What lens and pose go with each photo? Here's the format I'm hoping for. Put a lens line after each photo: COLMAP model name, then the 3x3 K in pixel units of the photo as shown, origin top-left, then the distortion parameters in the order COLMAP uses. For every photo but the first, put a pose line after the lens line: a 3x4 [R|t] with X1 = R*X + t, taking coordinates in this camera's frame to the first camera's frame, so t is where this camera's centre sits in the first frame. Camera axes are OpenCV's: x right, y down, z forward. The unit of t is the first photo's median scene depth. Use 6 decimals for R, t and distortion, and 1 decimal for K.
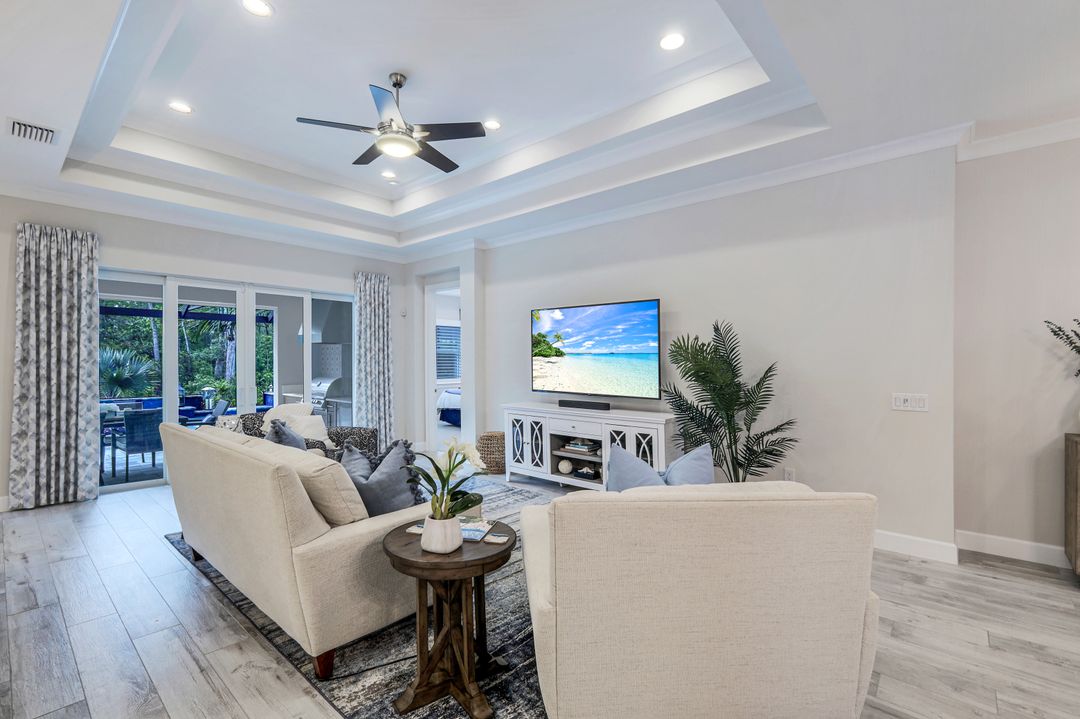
lens RADIAL K [[480.3, 0, 540.6], [0, 480.3, 364.4], [0, 0, 1]] dist [0.005103, -0.000415]
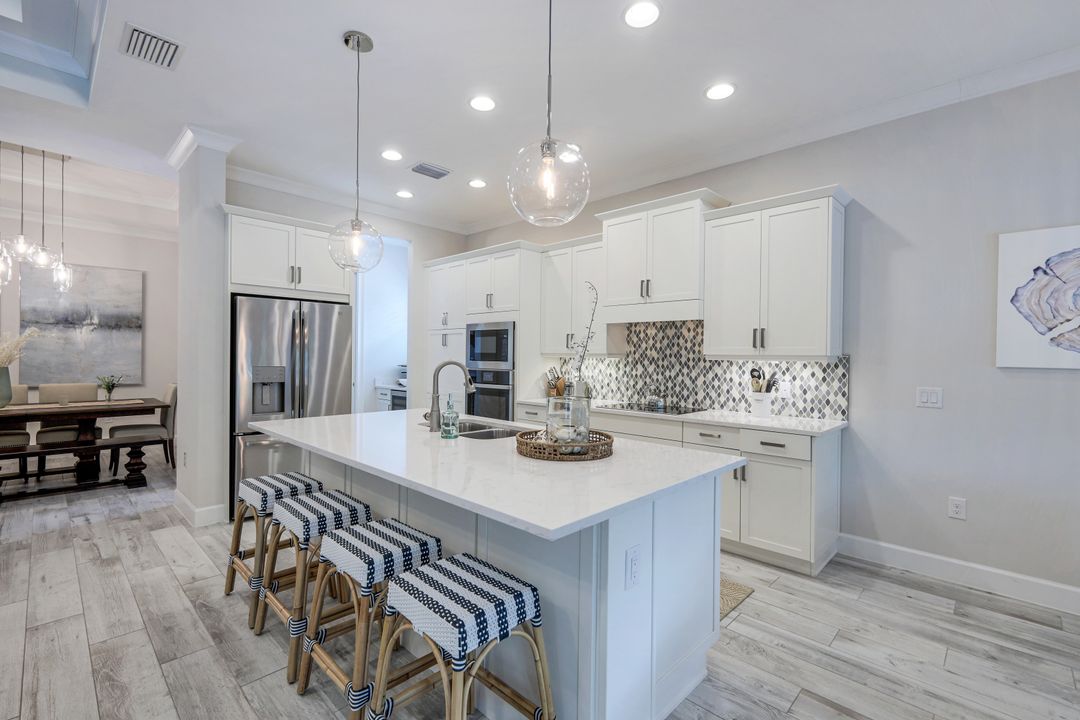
lens RADIAL K [[480.3, 0, 542.8], [0, 480.3, 357.4], [0, 0, 1]] dist [0.005103, -0.000415]
pose [[-0.998922, -0.015804, 0.043646, -0.741907], [-0.015237, 0.999795, 0.013303, 0.004444], [-0.043848, 0.012623, -0.998958, 0.822372]]
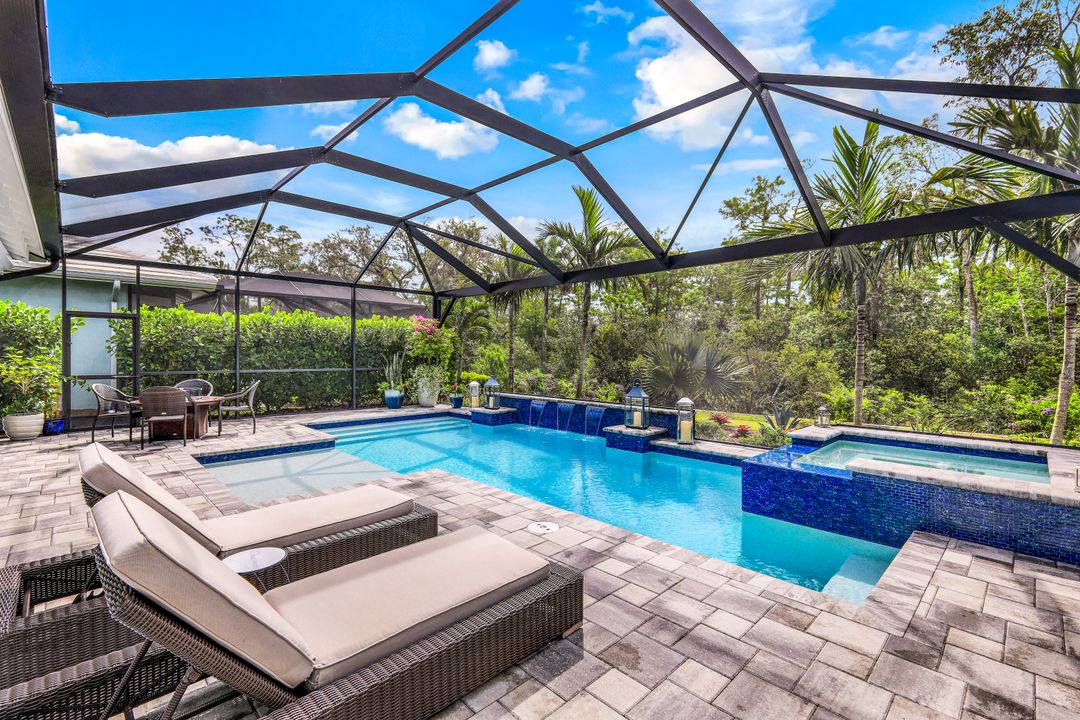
lens RADIAL K [[484.8, 0, 533.7], [0, 484.8, 353.3], [0, 0, 1]] dist [0.003450, -0.000342]
pose [[-0.076009, -0.000048, -0.997107, -0.563204], [-0.012127, 0.999926, 0.000876, 0.013065], [0.997033, 0.012159, -0.076004, 2.723506]]
